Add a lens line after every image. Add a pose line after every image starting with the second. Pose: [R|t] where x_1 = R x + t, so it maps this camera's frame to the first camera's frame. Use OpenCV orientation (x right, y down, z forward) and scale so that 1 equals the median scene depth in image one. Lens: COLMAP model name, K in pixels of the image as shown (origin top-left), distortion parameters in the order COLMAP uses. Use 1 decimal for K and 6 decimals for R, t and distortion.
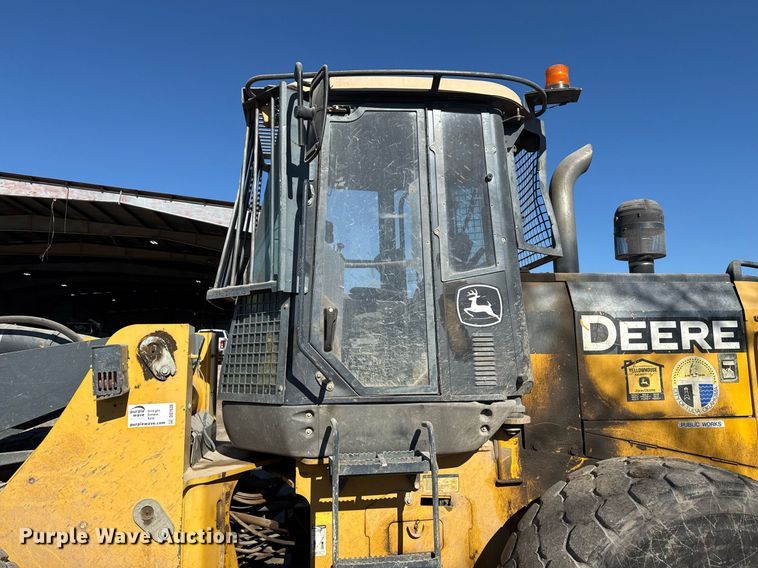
lens RADIAL K [[523.5, 0, 386.9], [0, 523.5, 269.3], [0, 0, 1]] dist [0.060750, -0.063927]
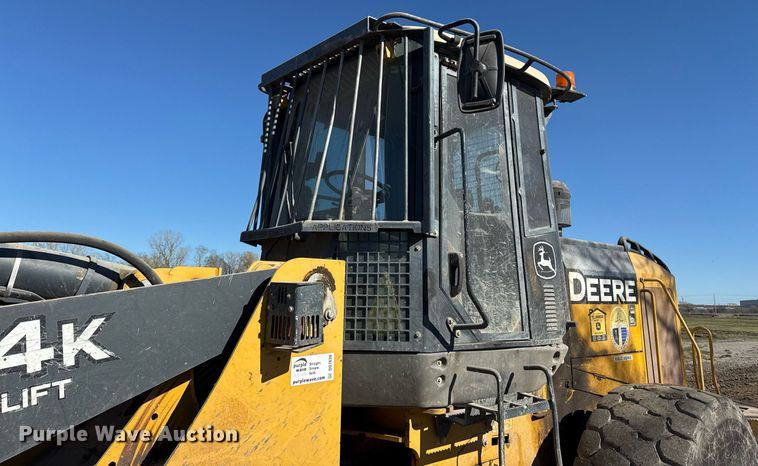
lens RADIAL K [[502.0, 0, 362.8], [0, 502.0, 178.4], [0, 0, 1]] dist [0.060024, -0.077200]
pose [[0.852933, 0.144006, 0.501765, -0.683020], [-0.112051, 0.989298, -0.093455, 0.036289], [-0.509853, 0.023488, 0.859941, 0.221620]]
